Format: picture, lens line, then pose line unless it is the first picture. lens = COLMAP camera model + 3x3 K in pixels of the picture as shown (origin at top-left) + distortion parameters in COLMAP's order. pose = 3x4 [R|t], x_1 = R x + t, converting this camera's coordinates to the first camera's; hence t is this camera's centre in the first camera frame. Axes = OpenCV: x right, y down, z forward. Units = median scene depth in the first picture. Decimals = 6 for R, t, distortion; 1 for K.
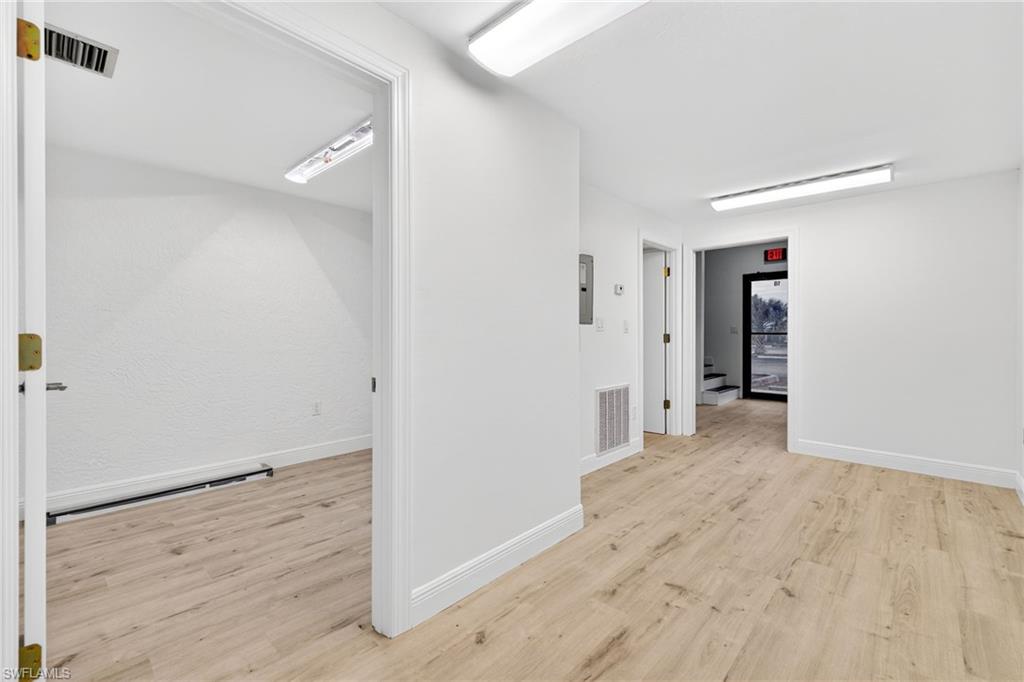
lens RADIAL K [[446.8, 0, 512.0], [0, 446.8, 341.0], [0, 0, 1]] dist [0.000996, 0.000092]
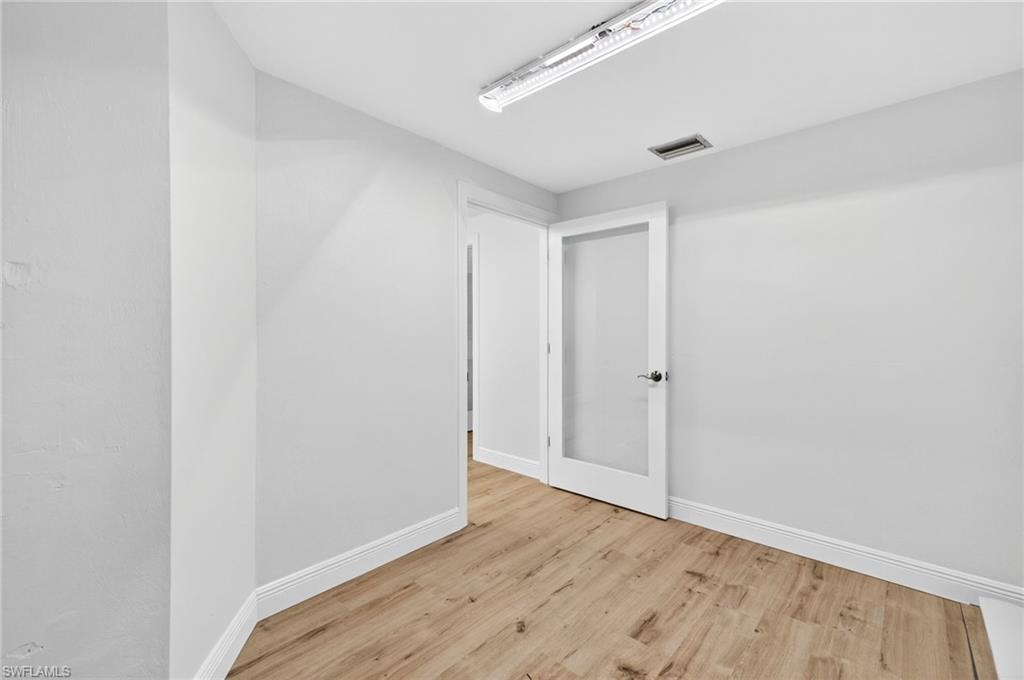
lens RADIAL K [[433.2, 0, 511.6], [0, 433.2, 331.8], [0, 0, 1]] dist [0.011113, 0.000206]
pose [[-0.999813, 0.001103, -0.019332, -0.338328], [0.000893, 0.999941, 0.010872, -0.066297], [0.019343, 0.010853, -0.999754, 1.961343]]
